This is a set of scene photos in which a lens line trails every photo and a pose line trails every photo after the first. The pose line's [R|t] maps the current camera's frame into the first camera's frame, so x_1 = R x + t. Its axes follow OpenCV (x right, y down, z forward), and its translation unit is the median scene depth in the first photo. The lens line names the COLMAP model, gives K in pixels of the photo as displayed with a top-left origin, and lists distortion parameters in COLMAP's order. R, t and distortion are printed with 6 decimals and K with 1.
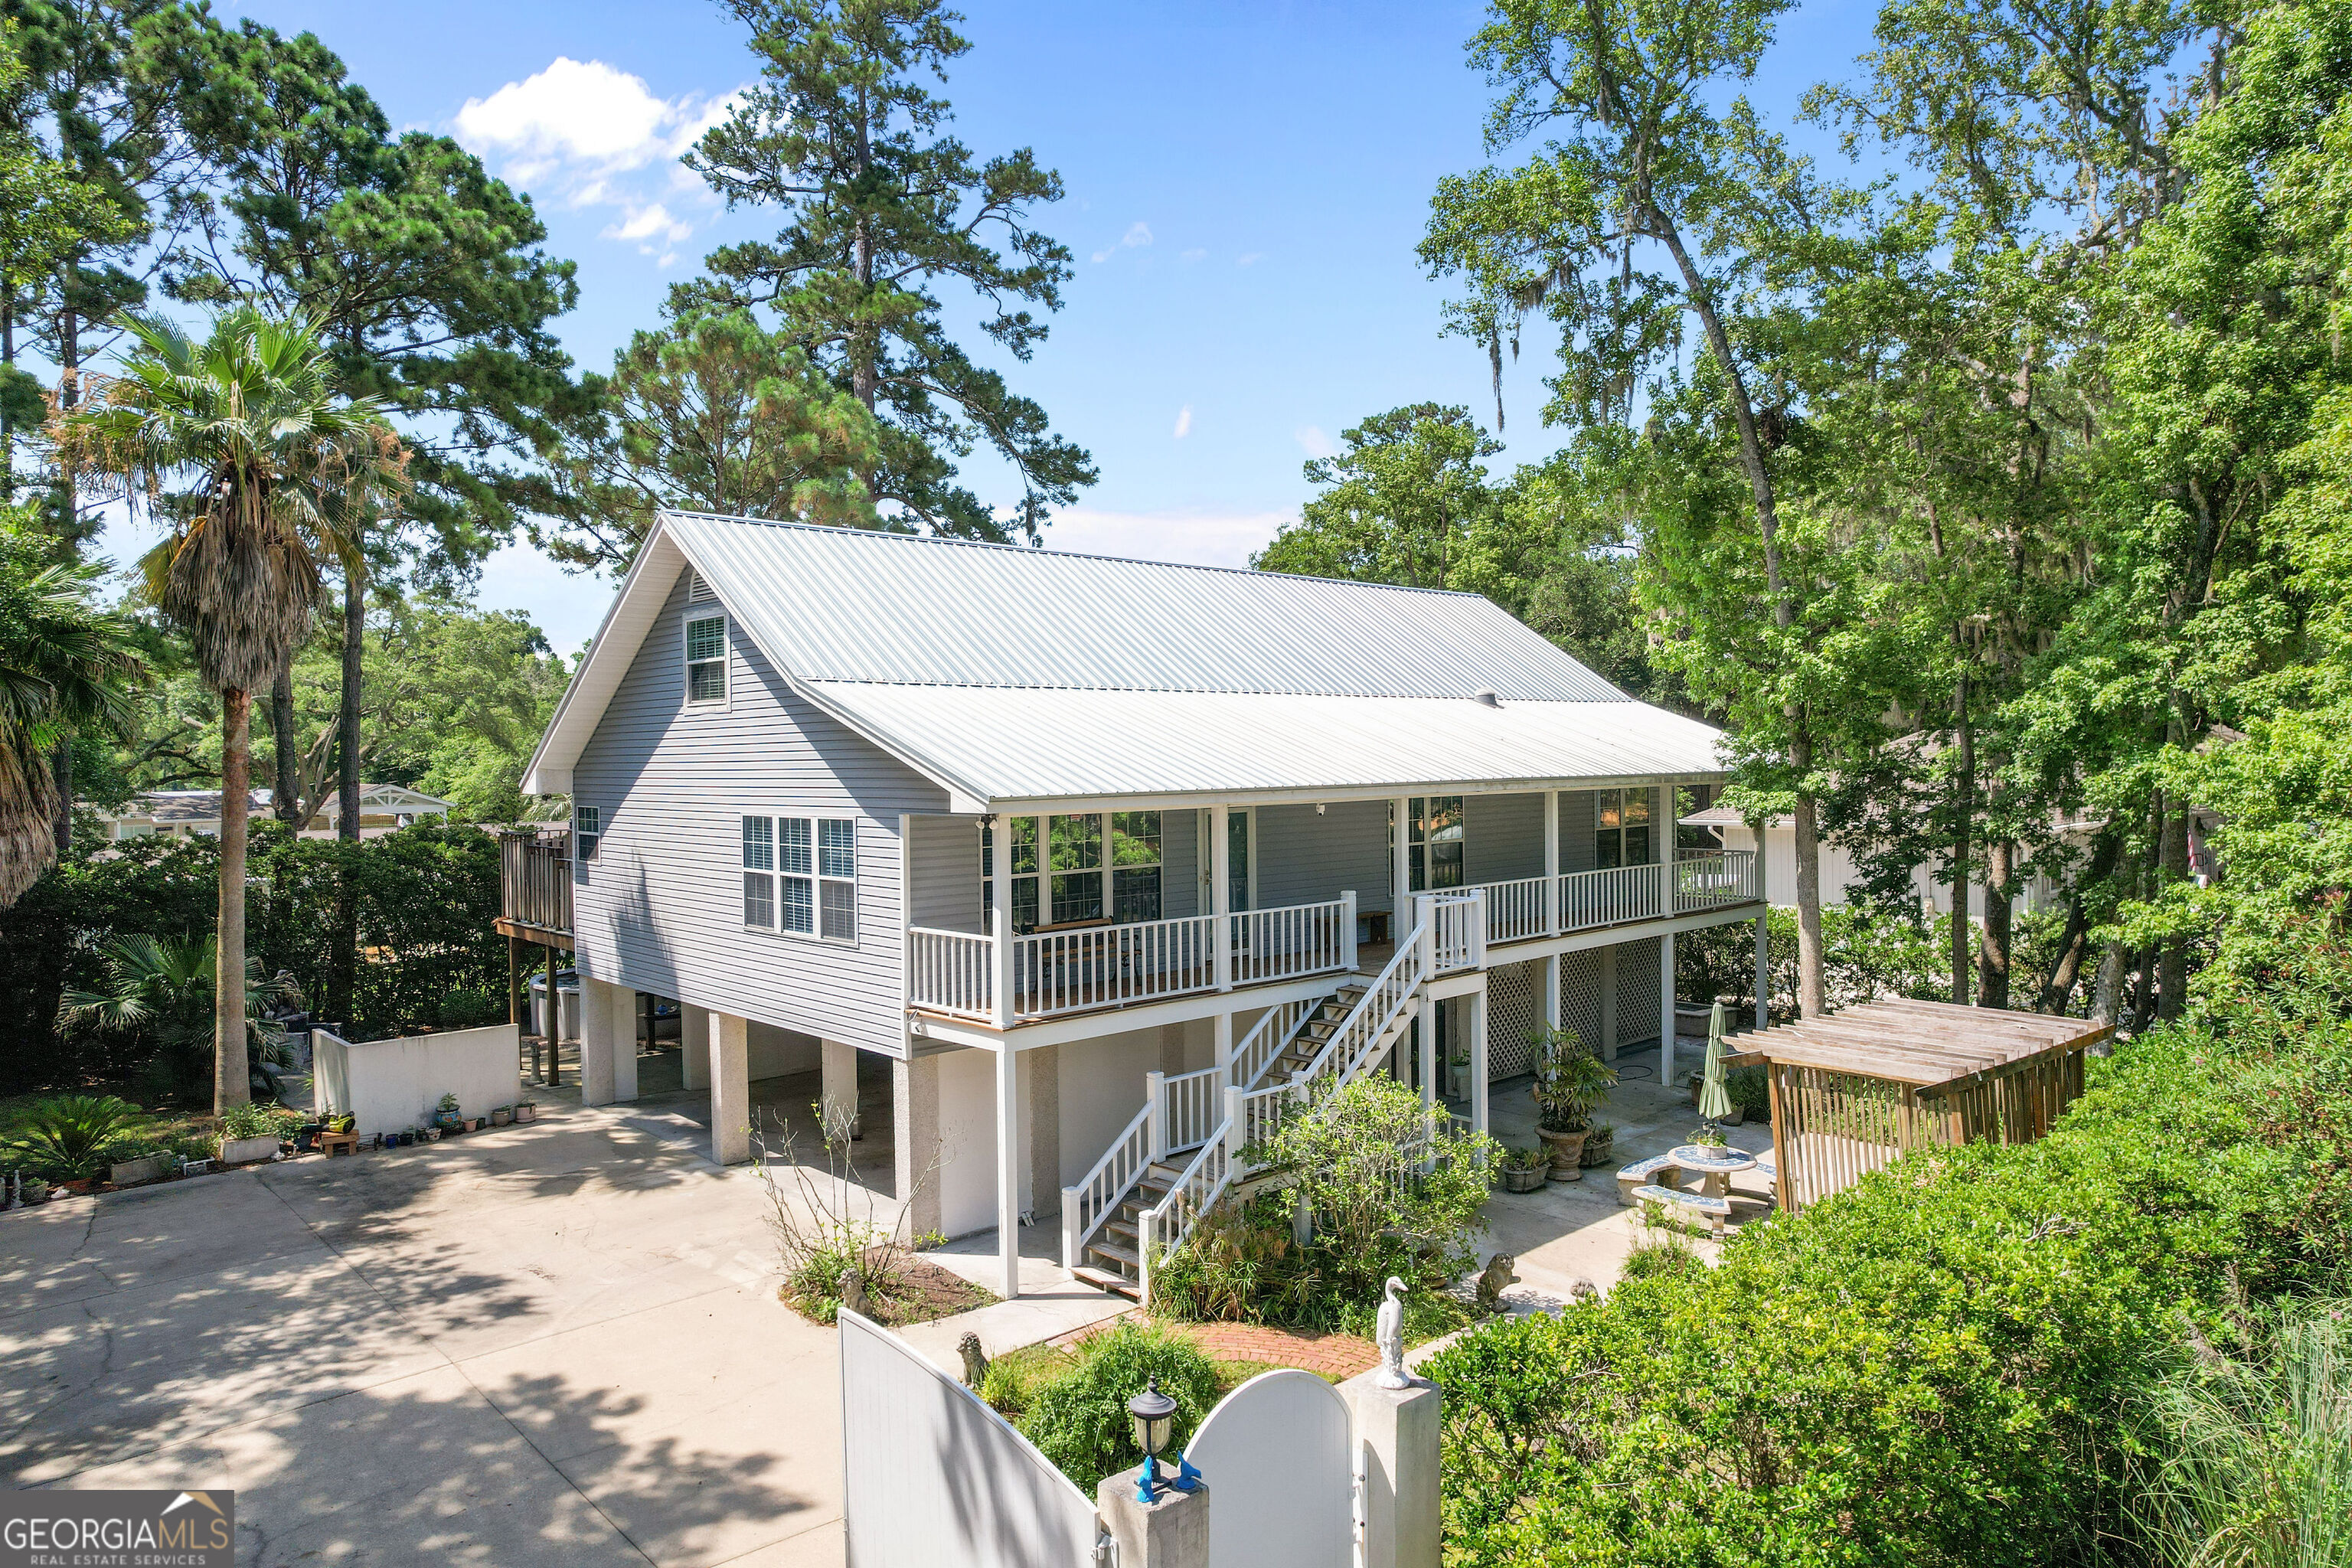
lens RADIAL K [[1497.7, 0, 1176.3], [0, 1497.7, 779.2], [0, 0, 1]] dist [-0.050495, 0.045196]
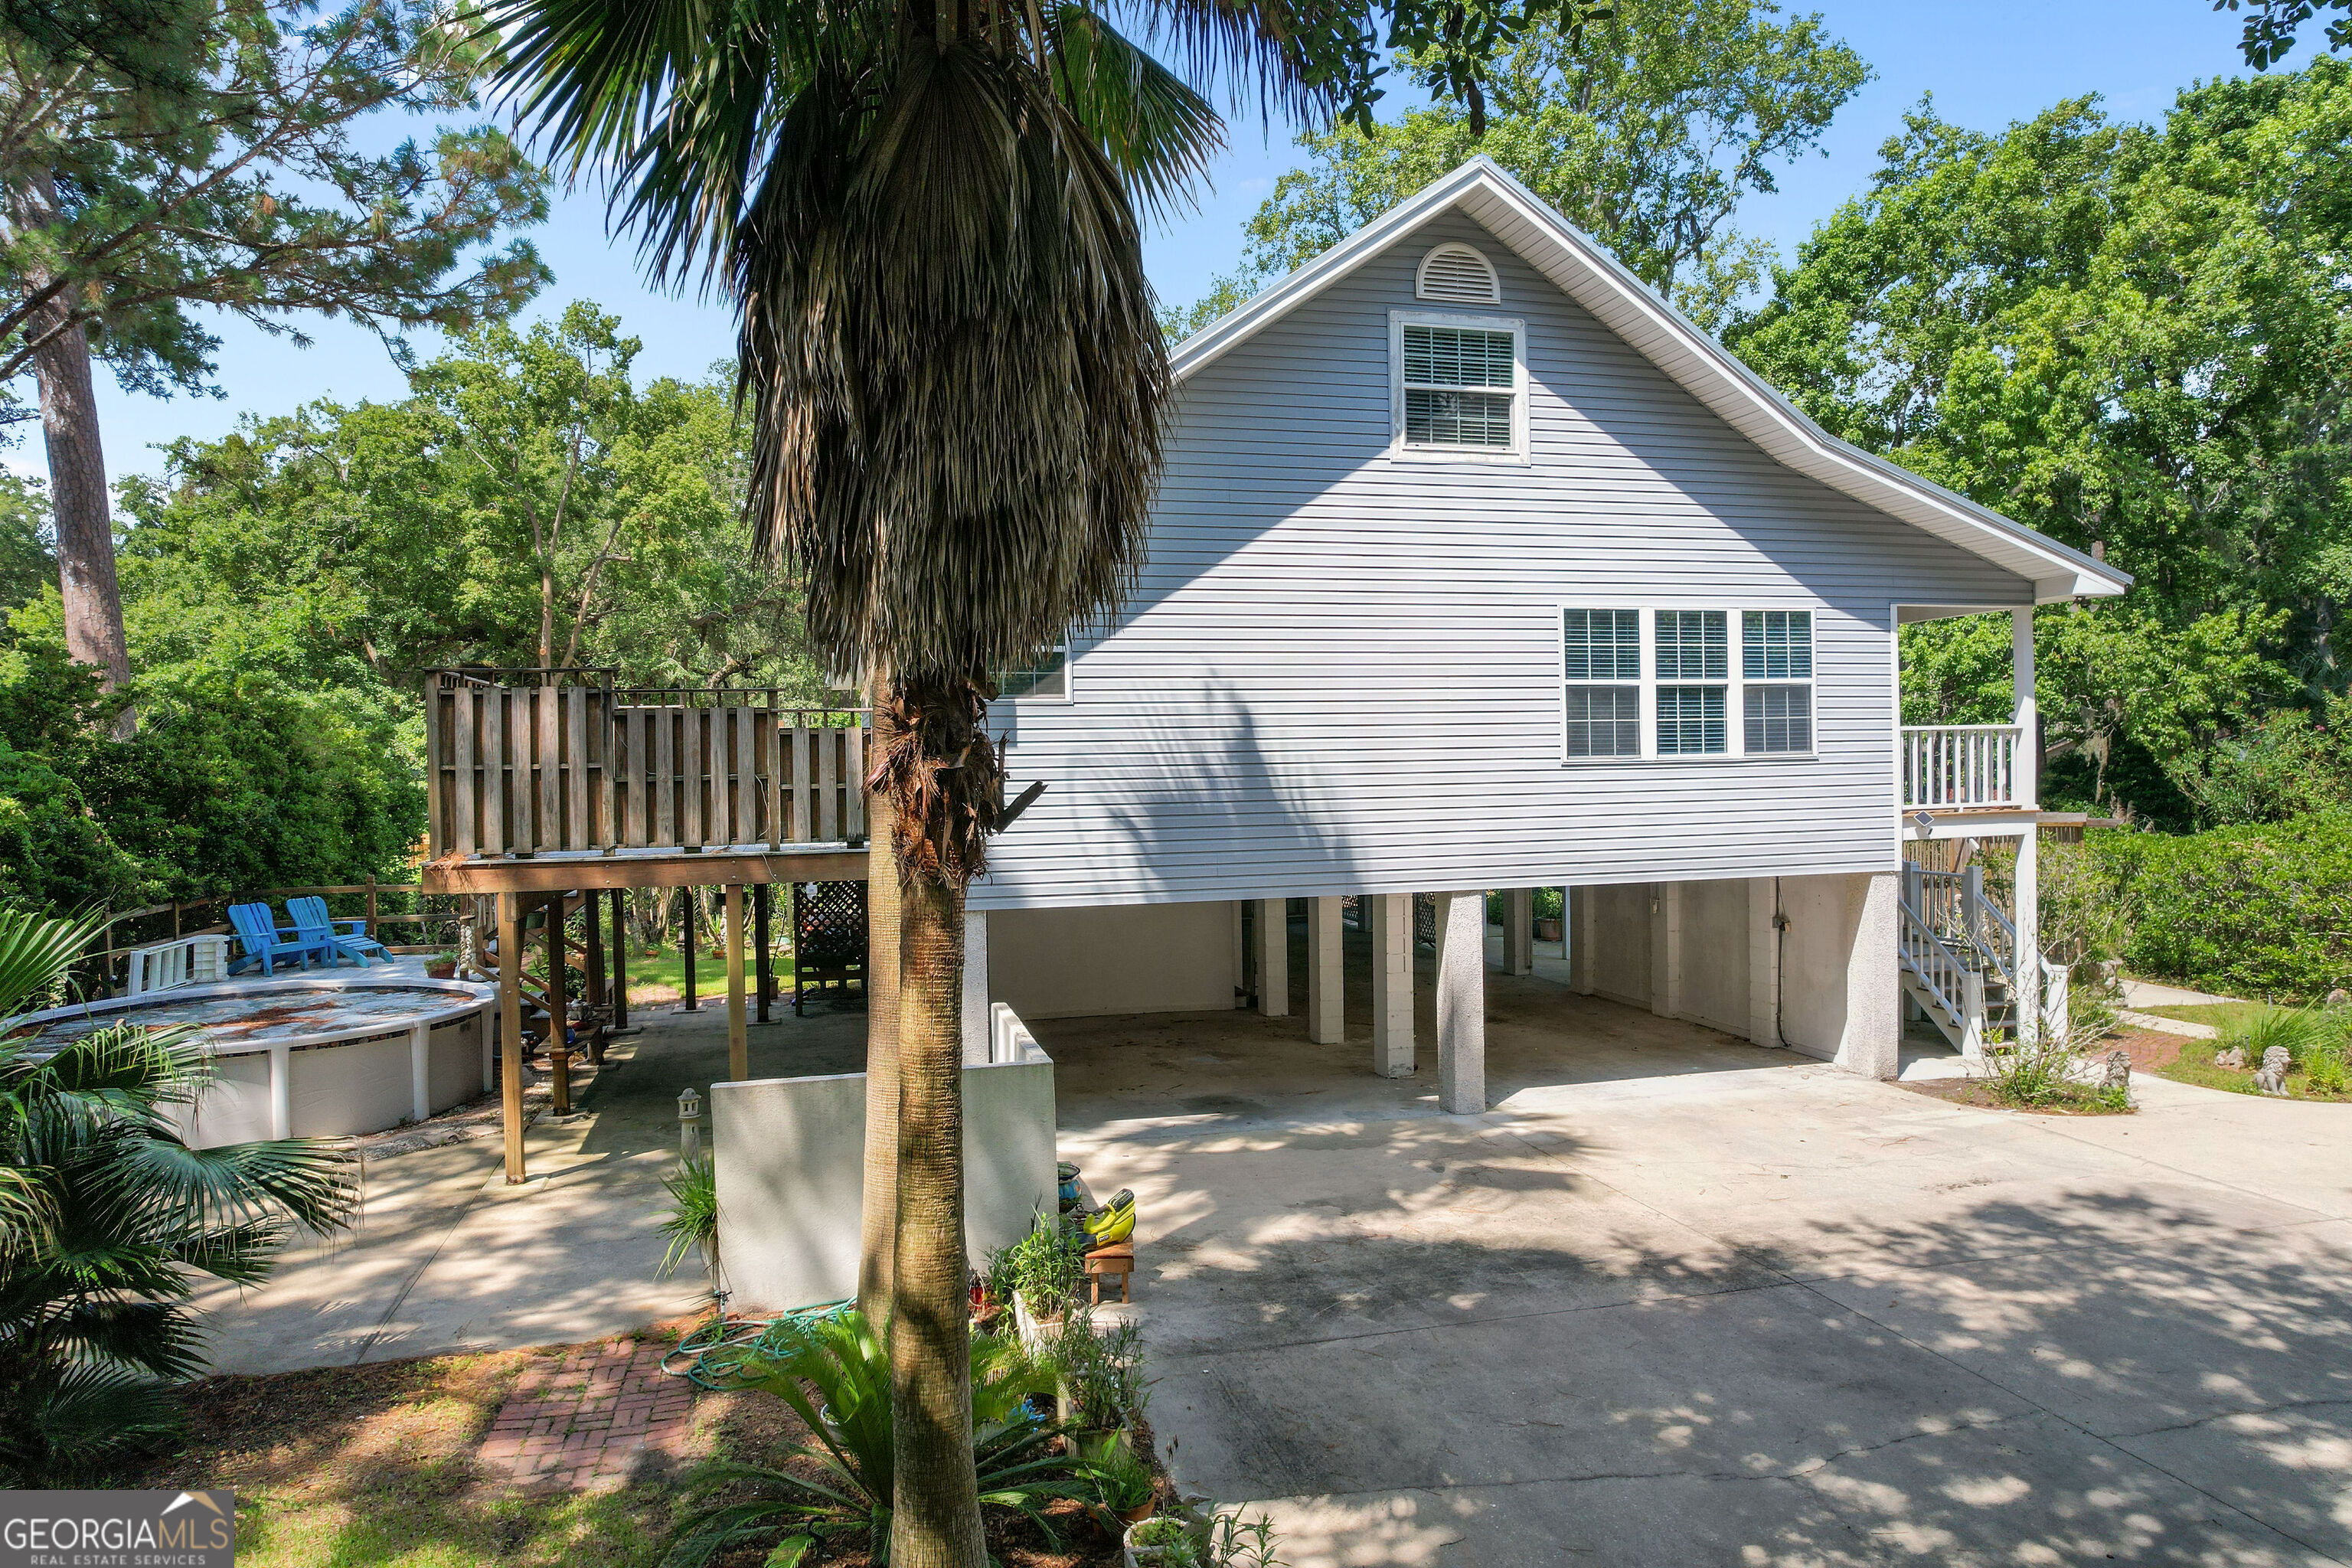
lens RADIAL K [[1497.7, 0, 1185.3], [0, 1497.7, 760.2], [0, 0, 1]] dist [-0.050495, 0.045196]
pose [[0.474298, 0.007836, 0.880329, -0.982957], [0.025953, 0.999401, -0.022879, 0.106106], [-0.879982, 0.033698, 0.473811, 0.783515]]
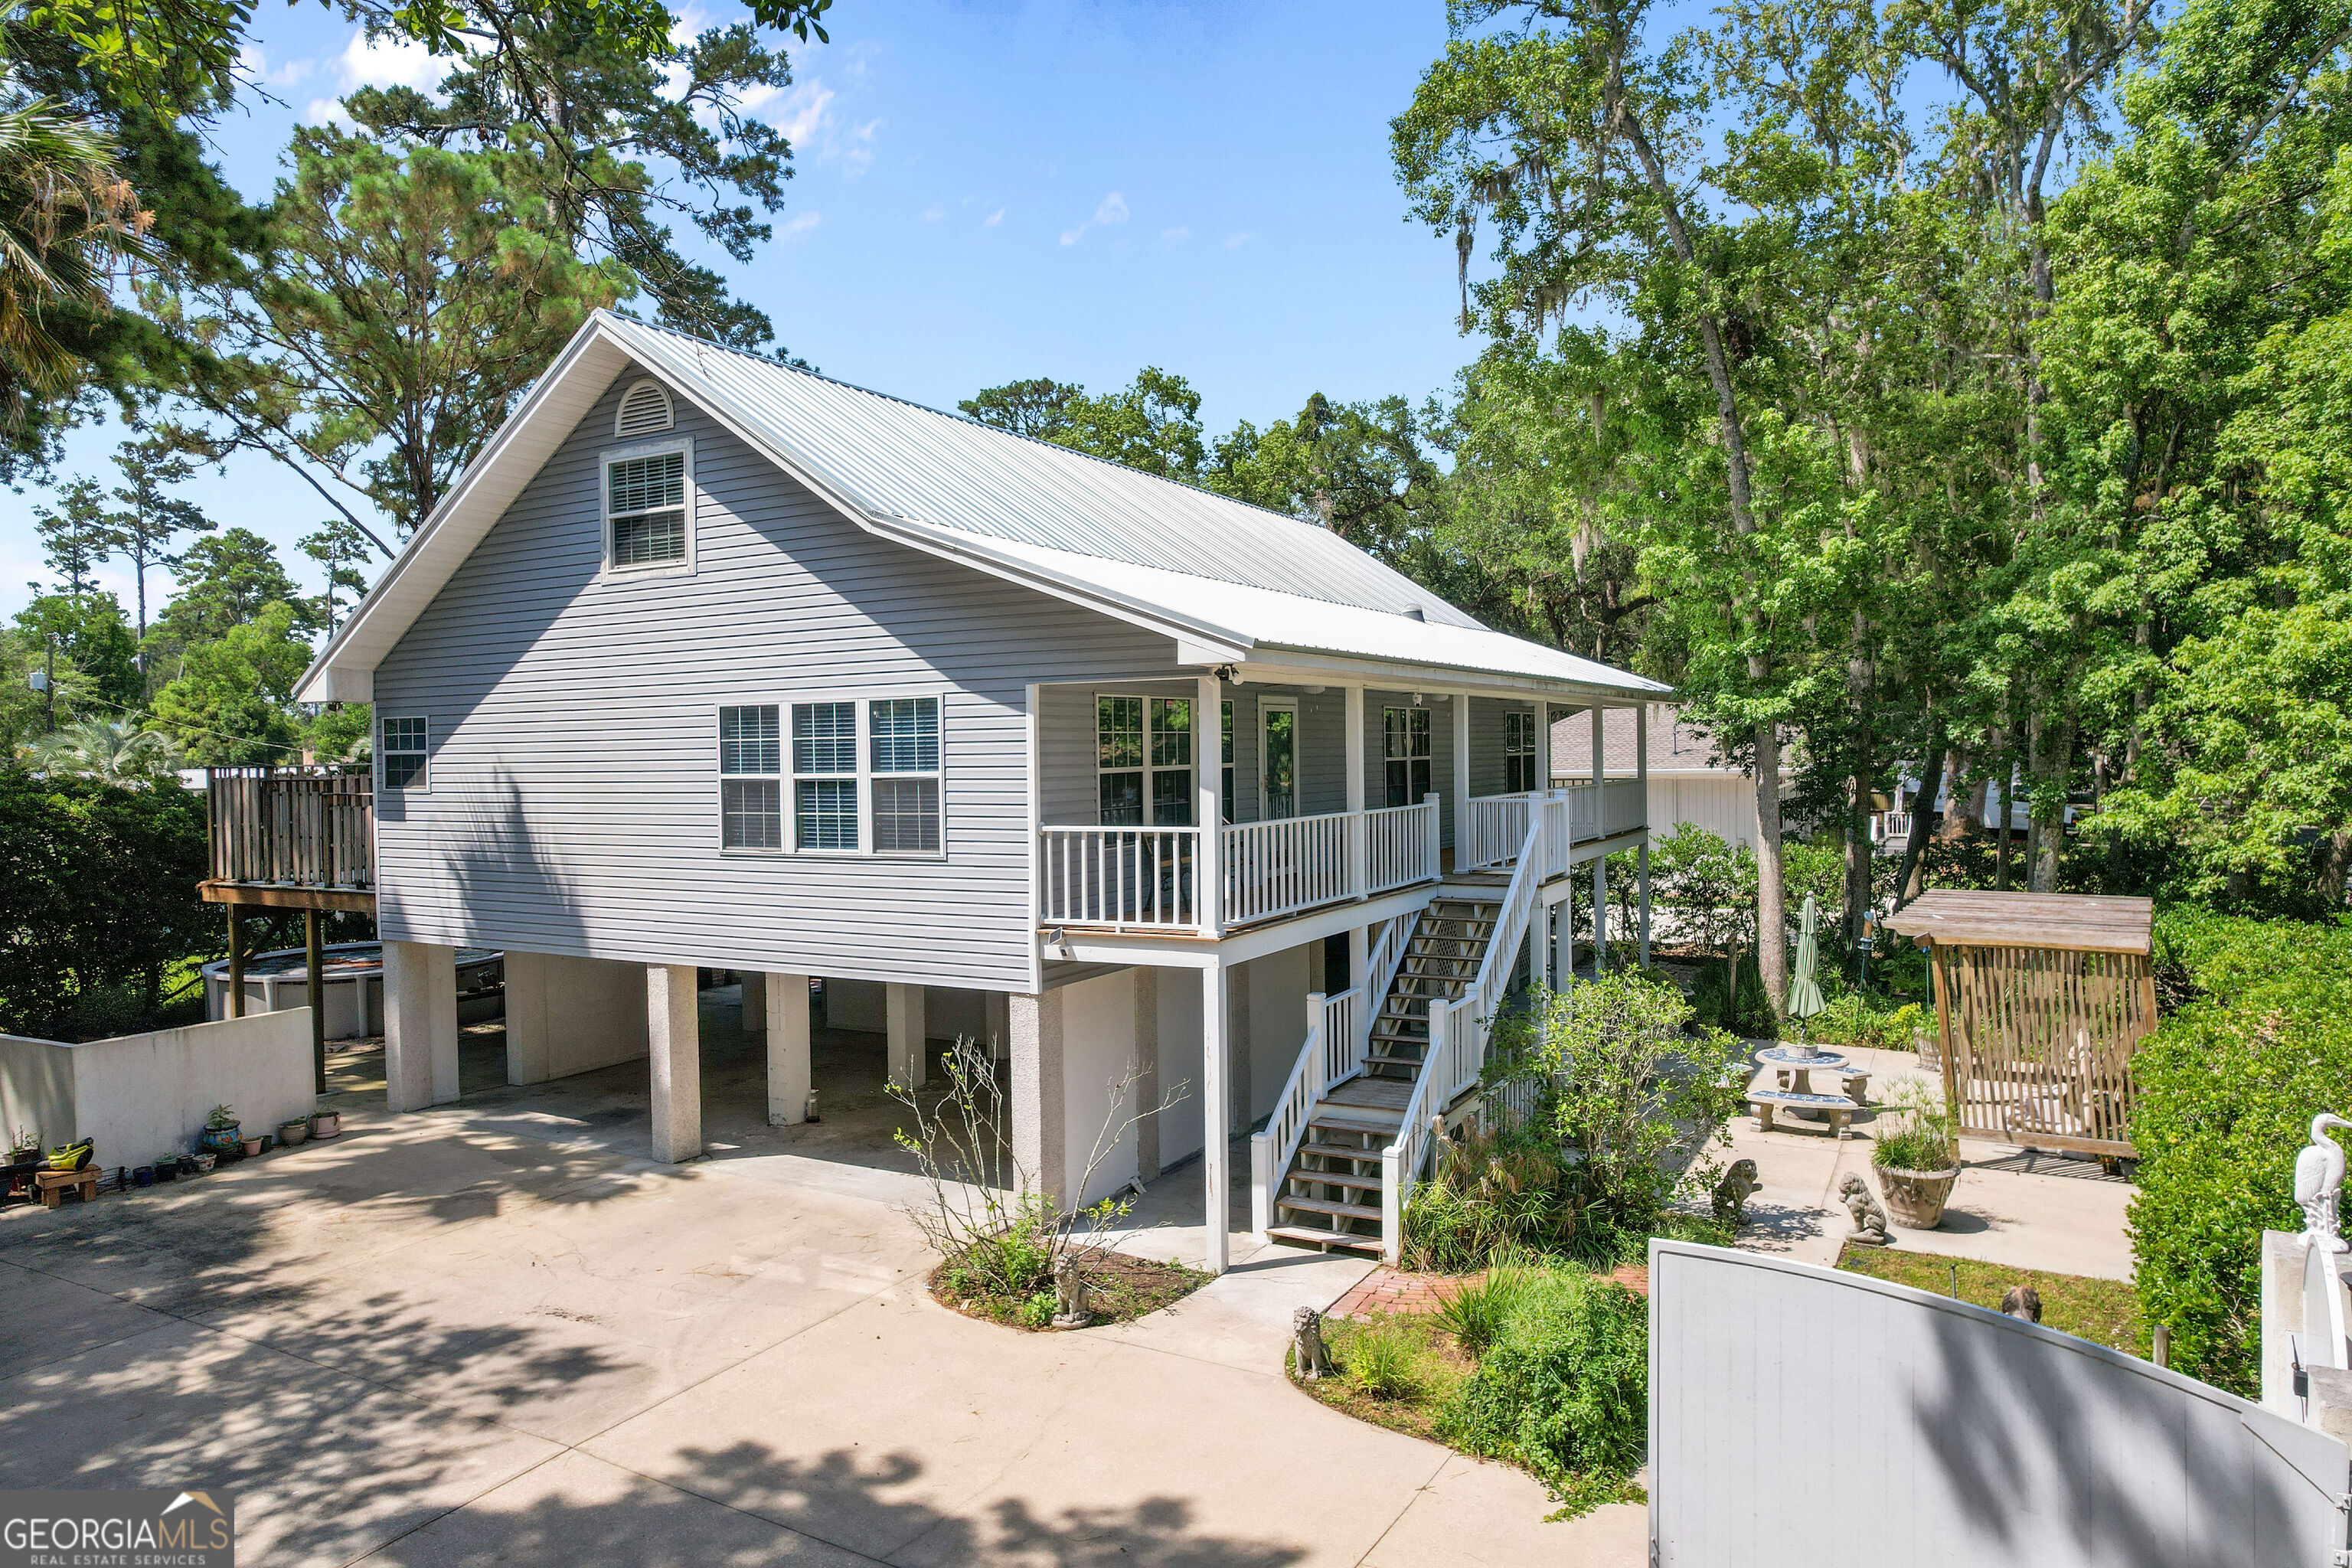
lens RADIAL K [[1497.7, 0, 1175.5], [0, 1497.7, 773.9], [0, 0, 1]] dist [-0.050495, 0.045196]
pose [[0.950540, -0.006938, 0.310526, -0.293589], [0.008097, 0.999964, -0.002441, 0.060287], [-0.310498, 0.004835, 0.950562, 0.180152]]
